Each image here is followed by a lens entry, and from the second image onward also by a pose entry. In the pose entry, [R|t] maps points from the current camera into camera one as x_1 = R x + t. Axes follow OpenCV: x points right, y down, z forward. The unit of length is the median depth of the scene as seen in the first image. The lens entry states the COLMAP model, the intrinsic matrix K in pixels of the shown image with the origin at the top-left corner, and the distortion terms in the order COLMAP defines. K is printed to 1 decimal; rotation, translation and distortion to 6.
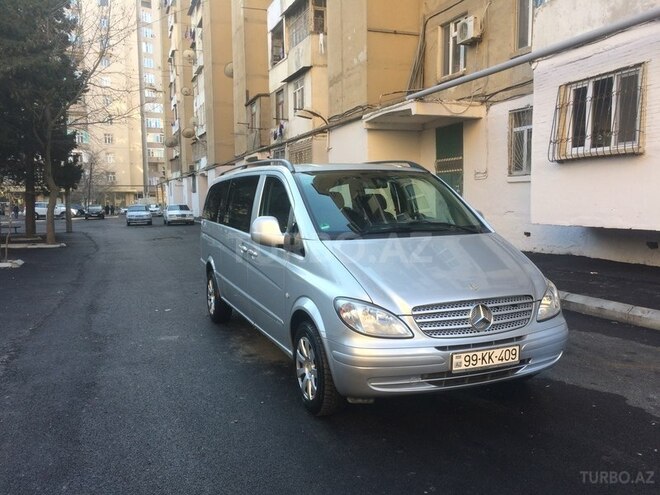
lens RADIAL K [[560.9, 0, 330.0], [0, 560.9, 247.5], [0, 0, 1]] dist [0.078071, -0.102266]
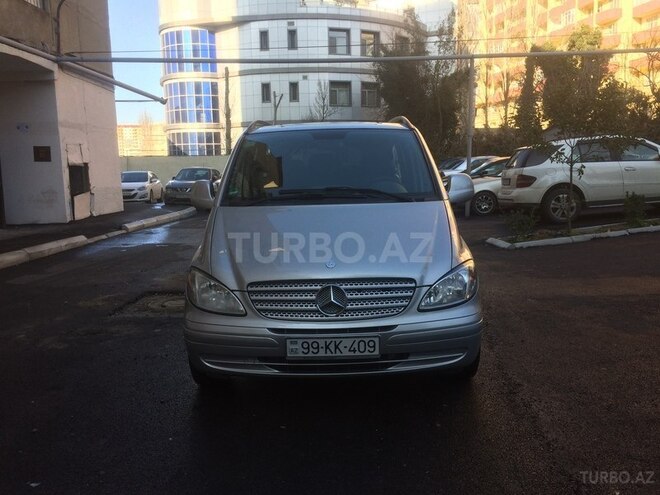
lens RADIAL K [[560.9, 0, 330.0], [0, 560.9, 247.5], [0, 0, 1]] dist [0.078071, -0.102266]
pose [[0.923401, 0.053130, -0.380143, 0.073742], [-0.026352, 0.996812, 0.075308, -0.002627], [0.382932, -0.059522, 0.921857, 0.026721]]
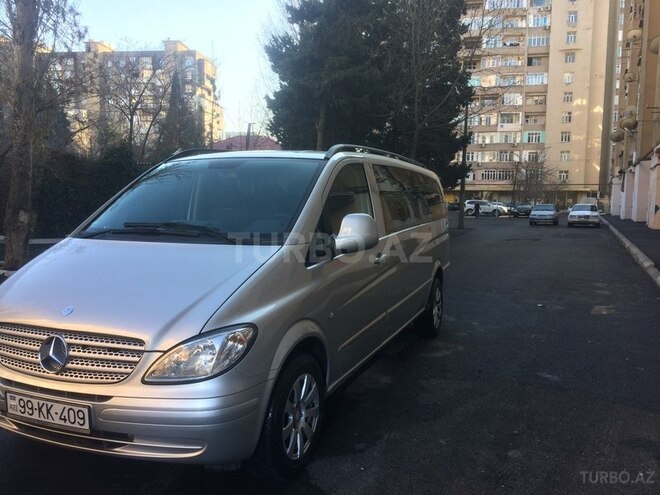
lens RADIAL K [[560.9, 0, 330.0], [0, 560.9, 247.5], [0, 0, 1]] dist [0.078071, -0.102266]
pose [[0.699266, 0.080993, -0.710258, 0.128640], [-0.079998, 0.996186, 0.034838, -0.008417], [0.710371, 0.032458, 0.703079, 0.092010]]
